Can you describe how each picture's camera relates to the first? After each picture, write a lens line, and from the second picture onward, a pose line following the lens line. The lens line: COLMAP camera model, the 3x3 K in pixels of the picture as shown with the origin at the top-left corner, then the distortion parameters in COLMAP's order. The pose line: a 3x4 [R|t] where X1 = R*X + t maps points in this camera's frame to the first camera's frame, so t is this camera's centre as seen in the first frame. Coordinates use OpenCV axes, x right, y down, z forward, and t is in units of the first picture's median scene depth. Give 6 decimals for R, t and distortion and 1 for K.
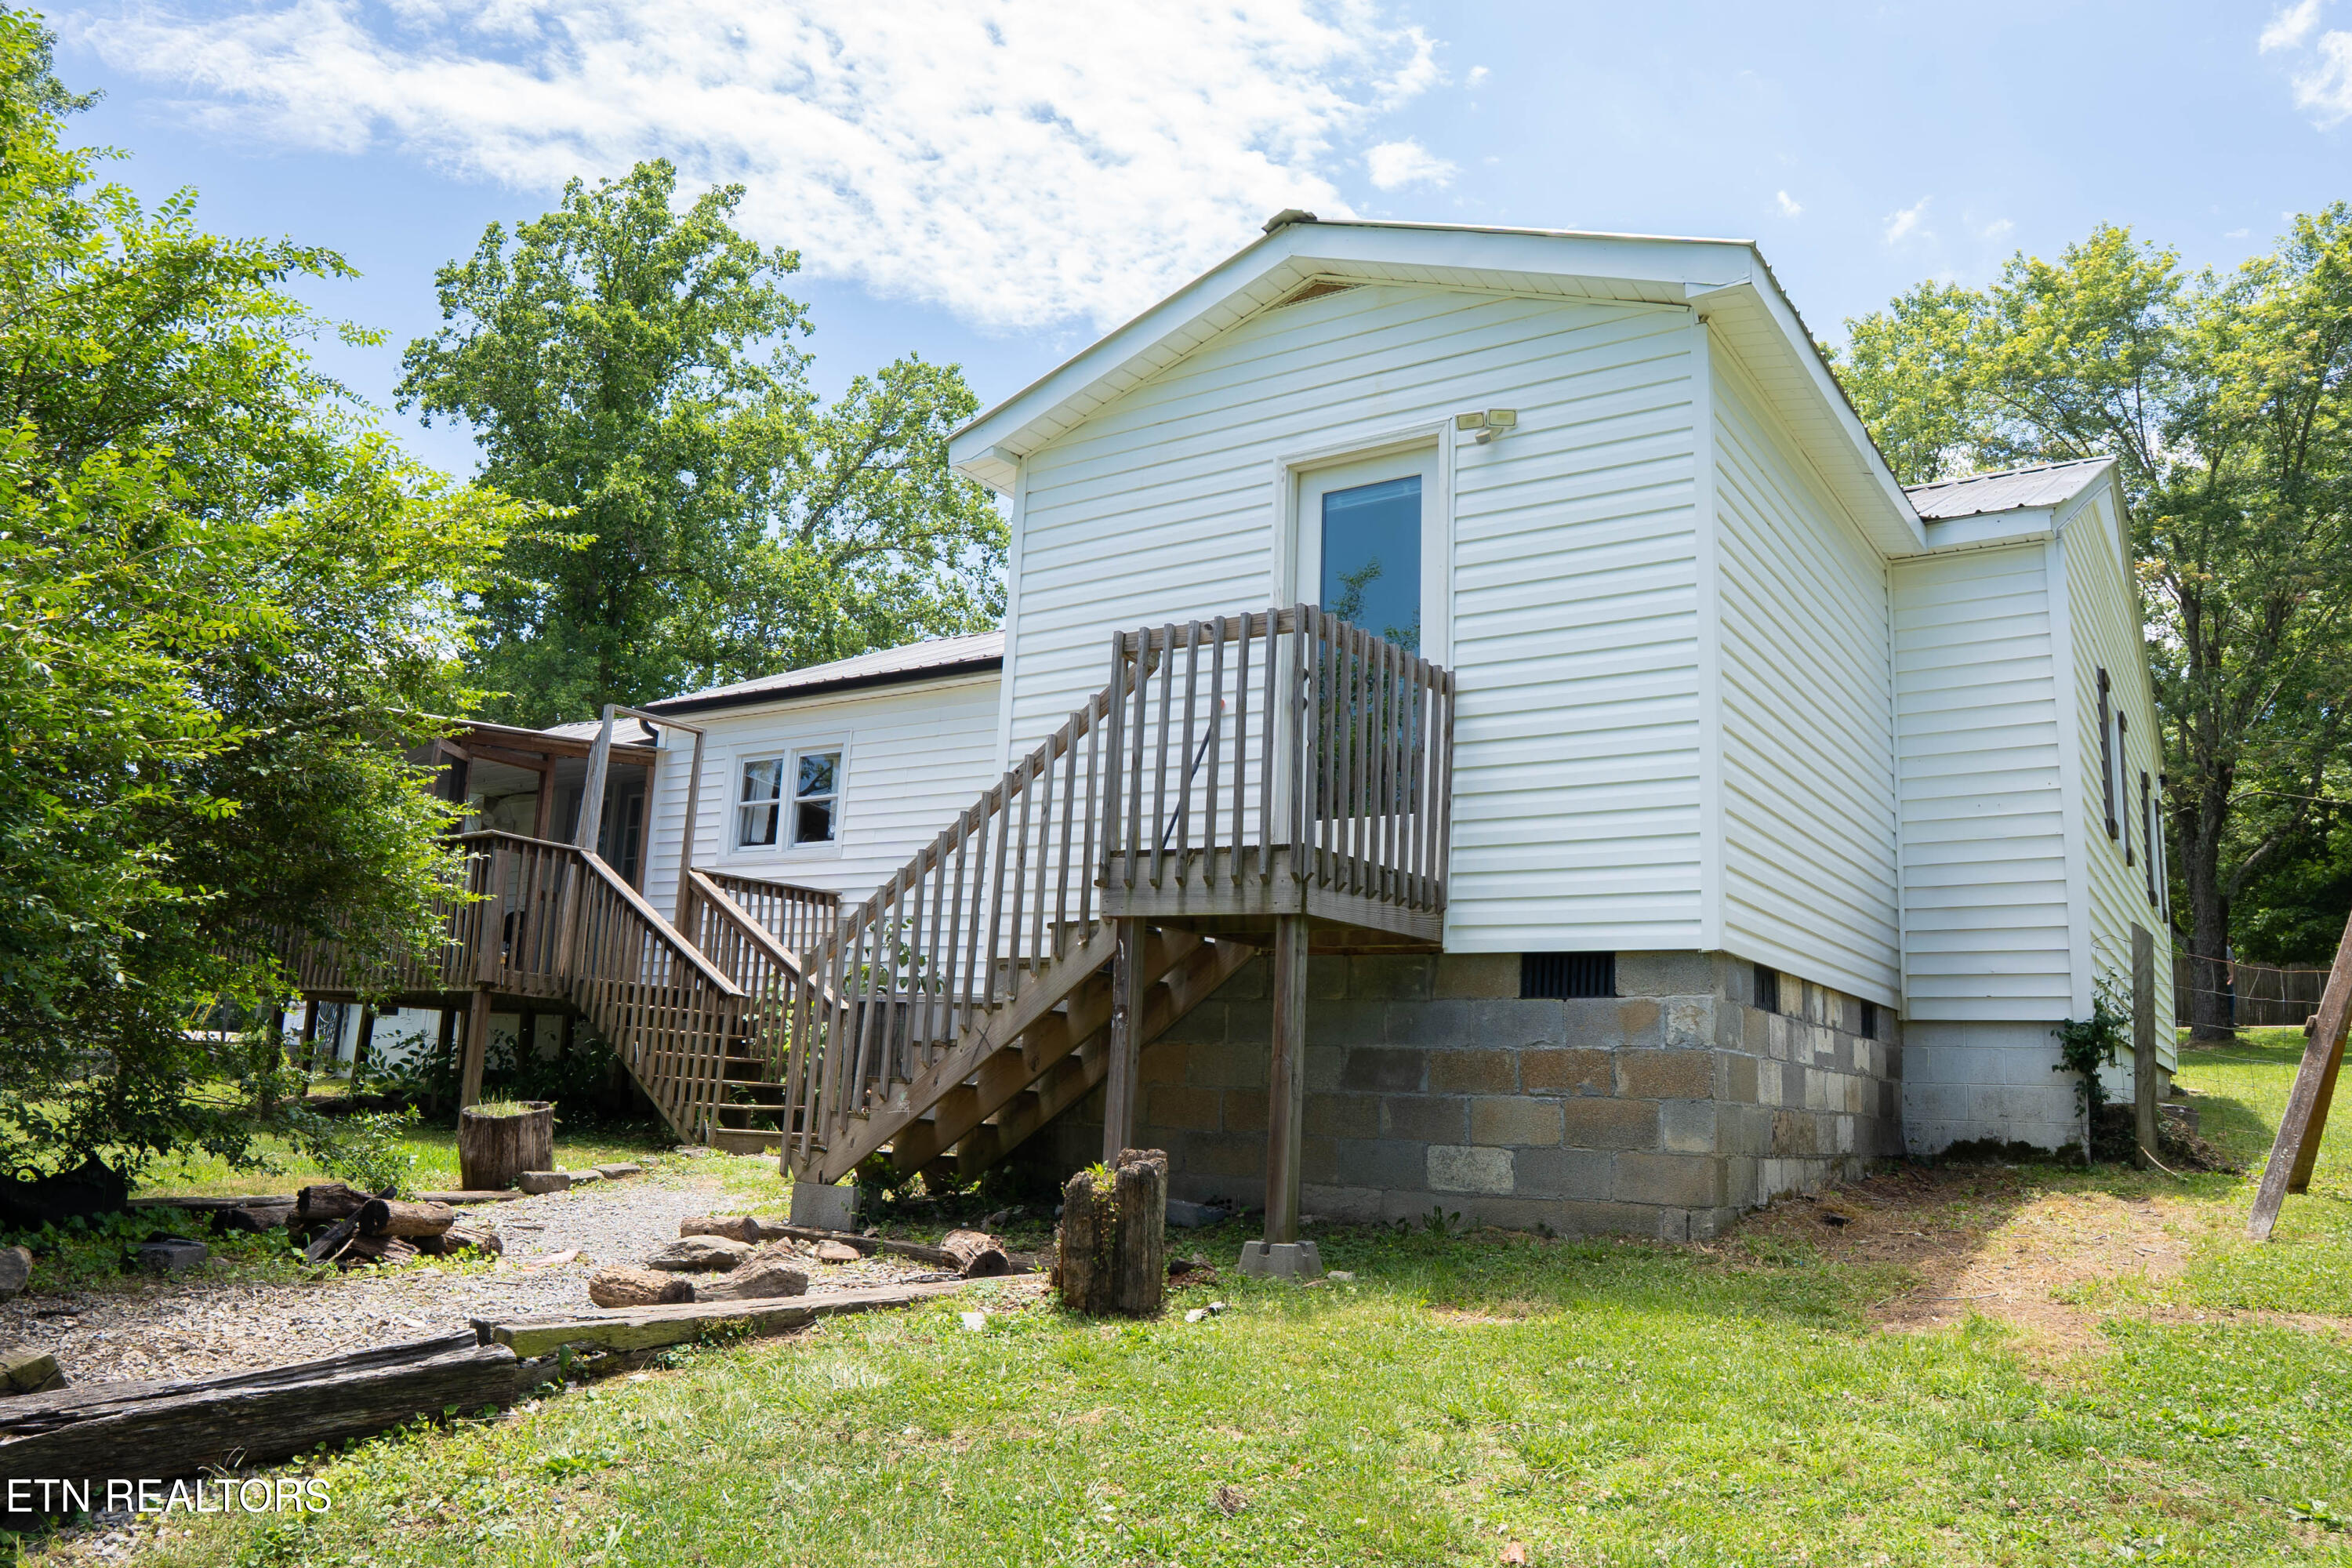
lens RADIAL K [[1649.7, 0, 1175.7], [0, 1649.7, 818.6], [0, 0, 1]] dist [-0.131260, 0.095622]
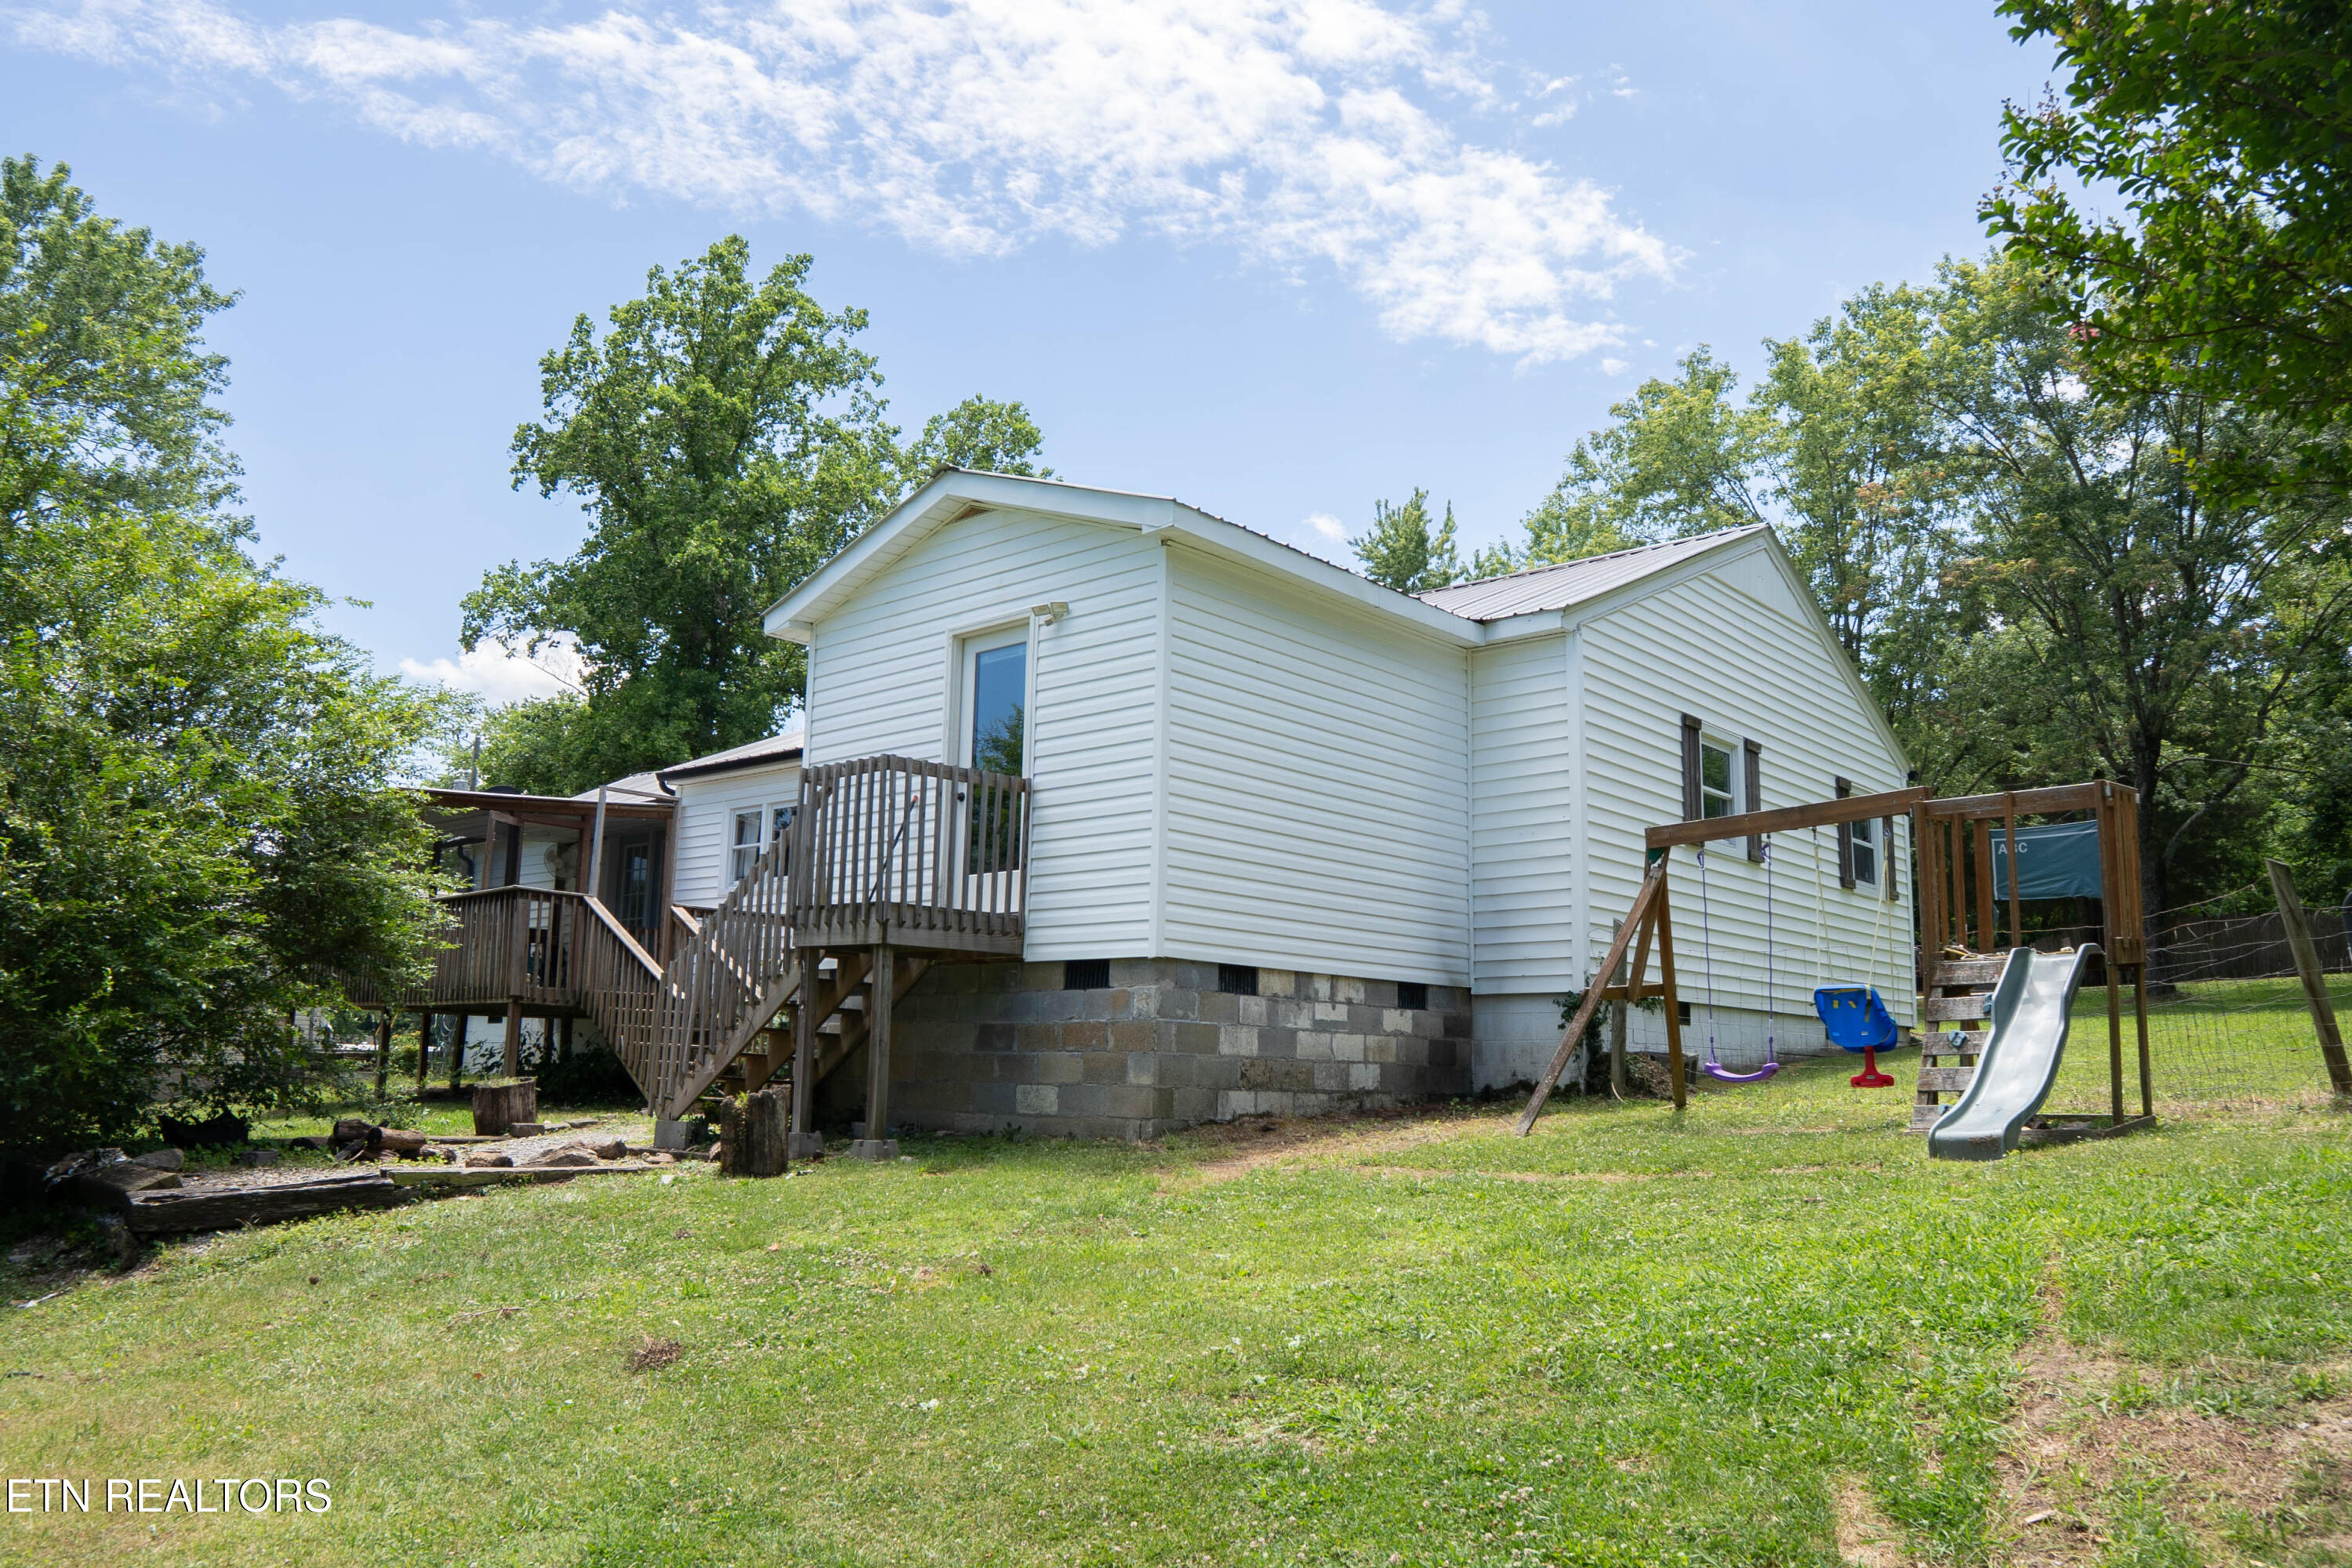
lens RADIAL K [[1682.4, 0, 1179.0], [0, 1682.4, 833.0], [0, 0, 1]] dist [-0.141802, 0.109692]
pose [[0.993619, -0.042279, -0.104563, 0.412952], [0.044297, 0.998873, 0.017048, -0.051716], [0.103725, -0.021571, 0.994372, -0.482173]]
